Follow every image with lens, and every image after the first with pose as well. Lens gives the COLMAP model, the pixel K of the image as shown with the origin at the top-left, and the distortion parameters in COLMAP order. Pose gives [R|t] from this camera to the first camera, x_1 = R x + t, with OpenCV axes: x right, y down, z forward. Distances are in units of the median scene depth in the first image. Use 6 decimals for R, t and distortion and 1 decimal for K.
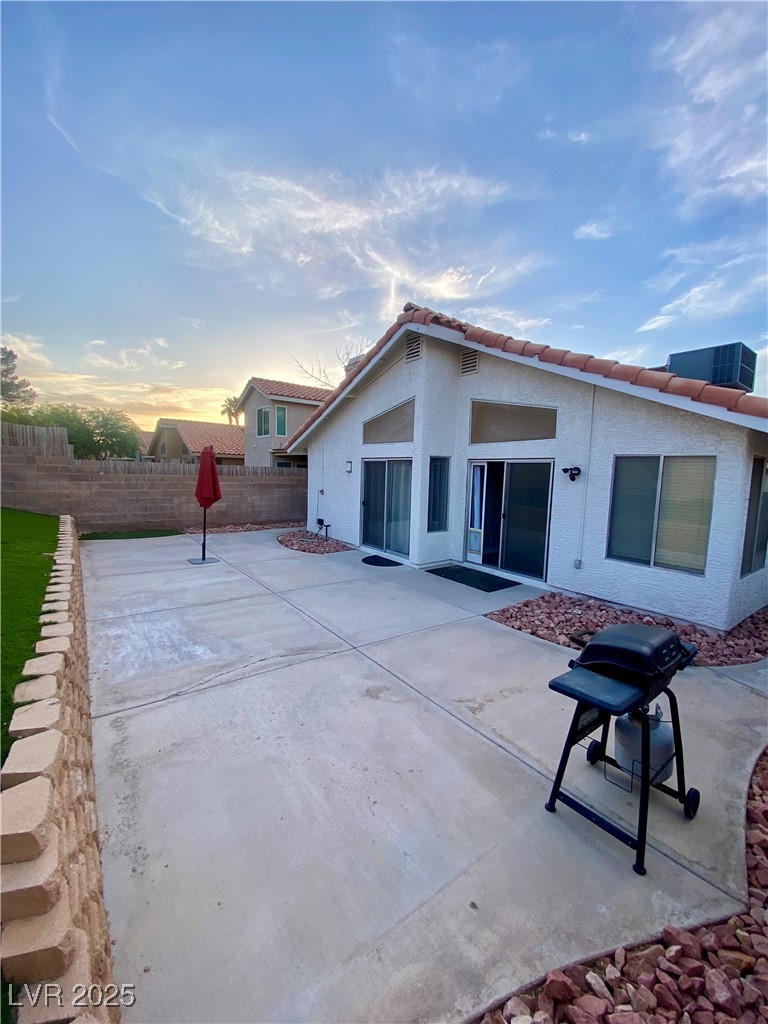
lens RADIAL K [[411.6, 0, 385.9], [0, 411.6, 510.7], [0, 0, 1]] dist [0.031544, -0.026327]
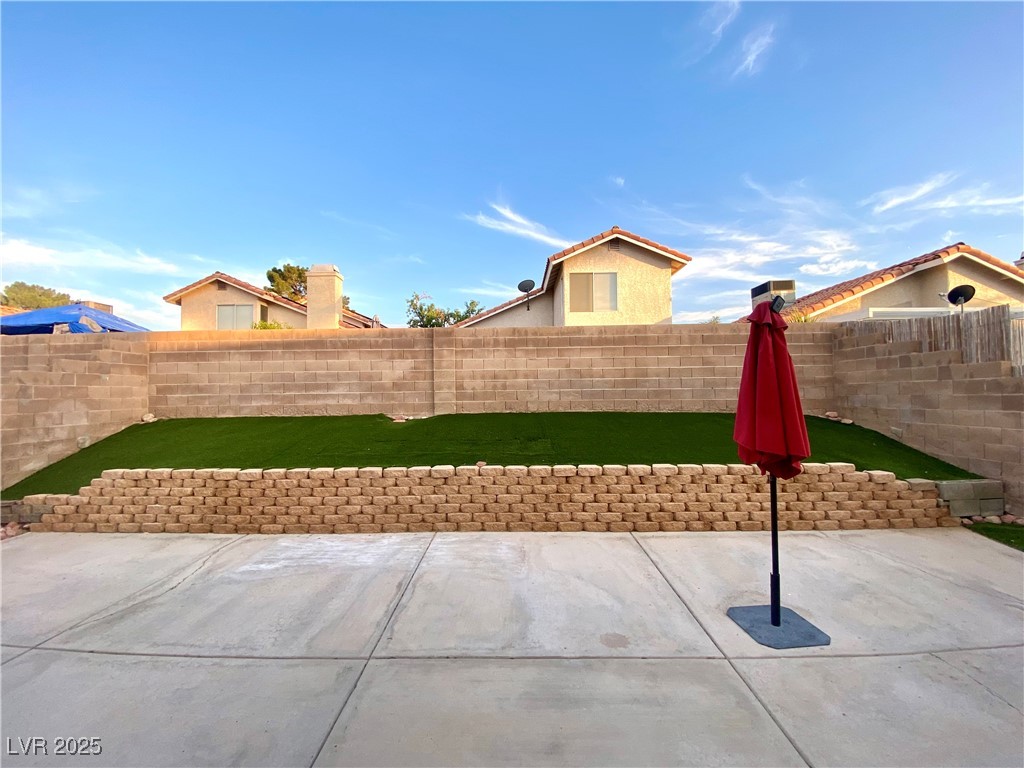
lens RADIAL K [[411.6, 0, 512.0], [0, 411.6, 381.5], [0, 0, 1]] dist [0.031544, -0.026327]
pose [[-0.612834, -0.050480, -0.788598, -0.010280], [-0.081353, 0.996685, -0.000579, -0.074022], [0.786013, 0.063800, -0.614909, 1.103266]]
